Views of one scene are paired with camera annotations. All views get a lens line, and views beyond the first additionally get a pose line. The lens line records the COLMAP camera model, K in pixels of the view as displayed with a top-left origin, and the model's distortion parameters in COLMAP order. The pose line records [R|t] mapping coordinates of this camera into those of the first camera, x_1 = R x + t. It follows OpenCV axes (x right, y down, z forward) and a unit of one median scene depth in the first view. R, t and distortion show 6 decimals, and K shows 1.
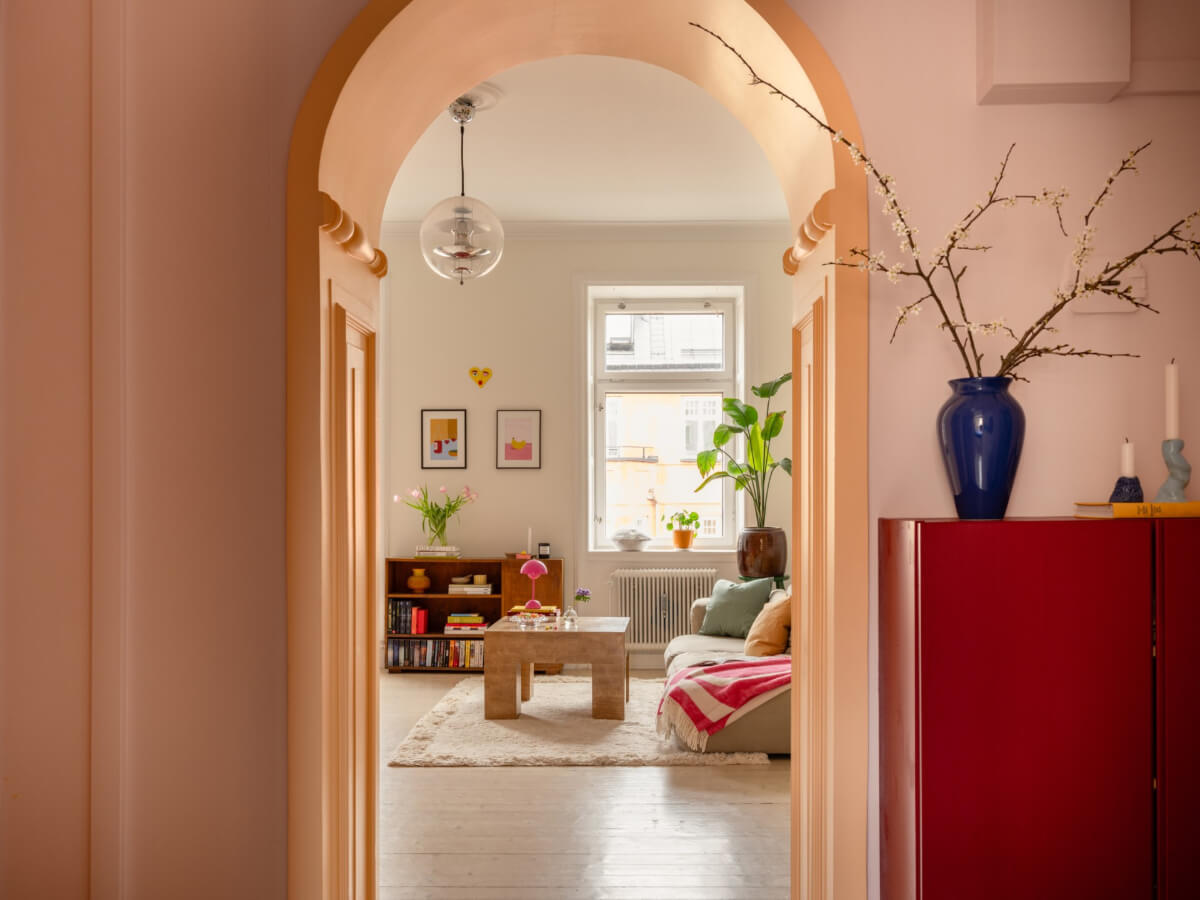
lens RADIAL K [[1170.6, 0, 606.3], [0, 1170.6, 513.9], [0, 0, 1]] dist [0.011967, 0.000000]
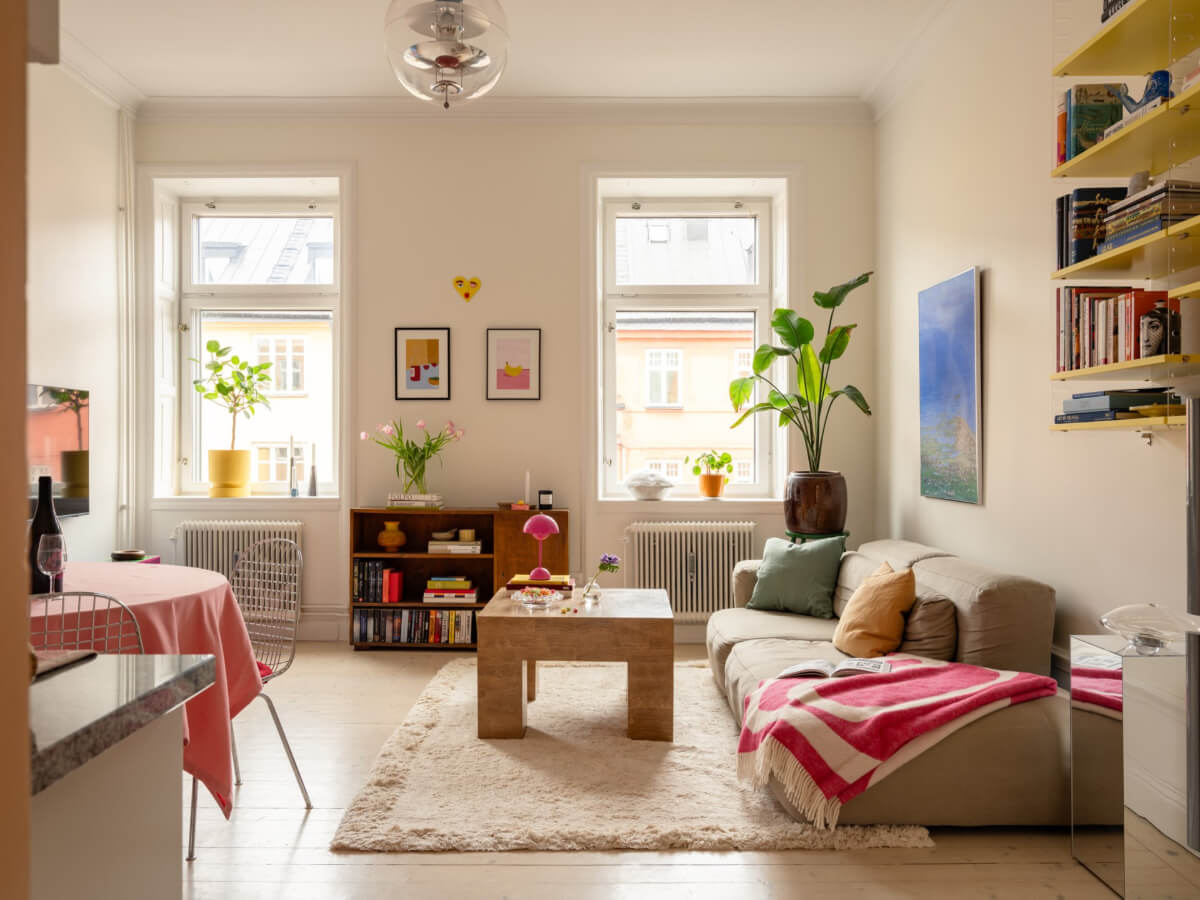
lens RADIAL K [[994.5, 0, 573.8], [0, 994.5, 467.7], [0, 0, 1]] dist [0.009159, -0.019632]
pose [[0.999949, 0.001243, 0.010005, -0.041284], [-0.001337, 0.999955, 0.009383, 0.002558], [-0.009993, -0.009396, 0.999906, 0.314257]]
